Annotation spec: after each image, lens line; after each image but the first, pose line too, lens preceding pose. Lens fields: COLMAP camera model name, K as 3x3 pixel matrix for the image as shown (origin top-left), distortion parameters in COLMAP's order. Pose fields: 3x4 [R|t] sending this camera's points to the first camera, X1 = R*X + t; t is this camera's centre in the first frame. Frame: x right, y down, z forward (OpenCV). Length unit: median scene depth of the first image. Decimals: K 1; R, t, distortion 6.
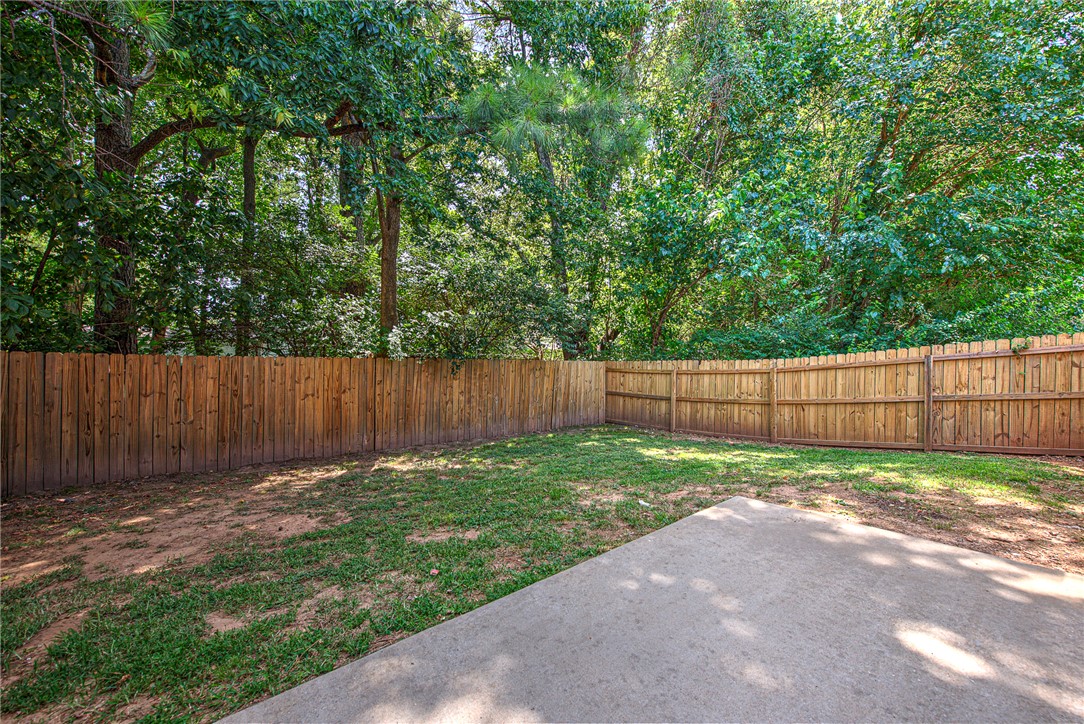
lens RADIAL K [[432.4, 0, 538.6], [0, 432.4, 358.1], [0, 0, 1]] dist [0.003621, -0.000284]
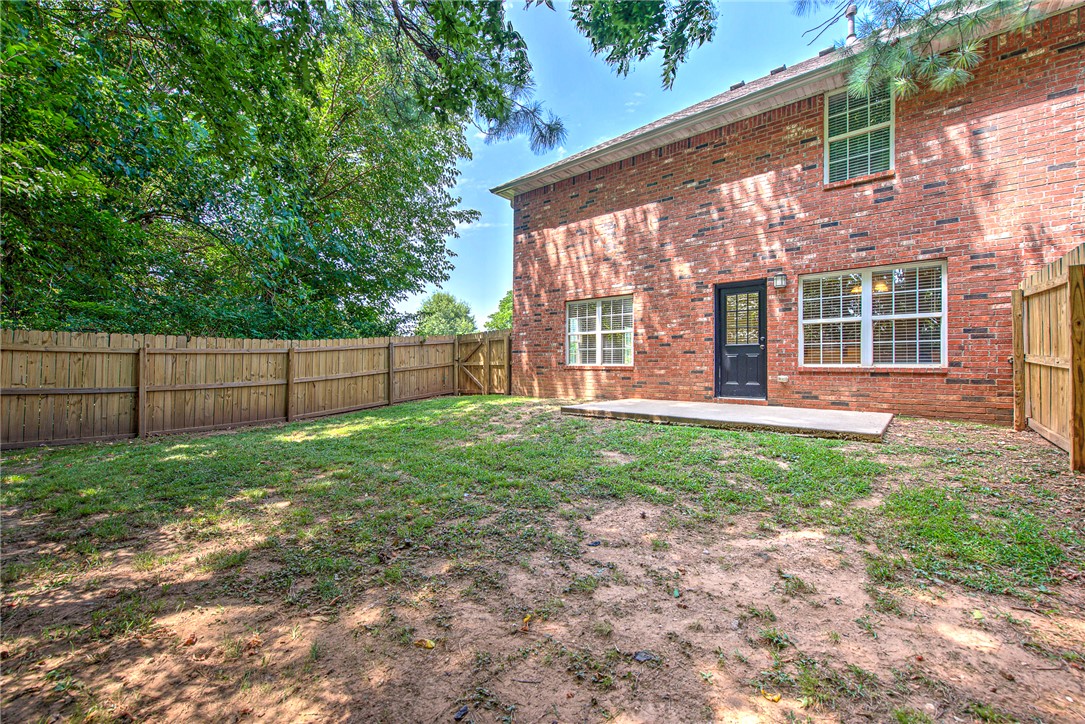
lens RADIAL K [[432.8, 0, 540.5], [0, 432.8, 364.3], [0, 0, 1]] dist [0.003621, -0.000284]
pose [[-0.135641, 0.002005, 0.990756, -0.557994], [-0.013432, 0.999902, -0.003863, 0.055072], [-0.990667, -0.013831, -0.135601, 0.542791]]
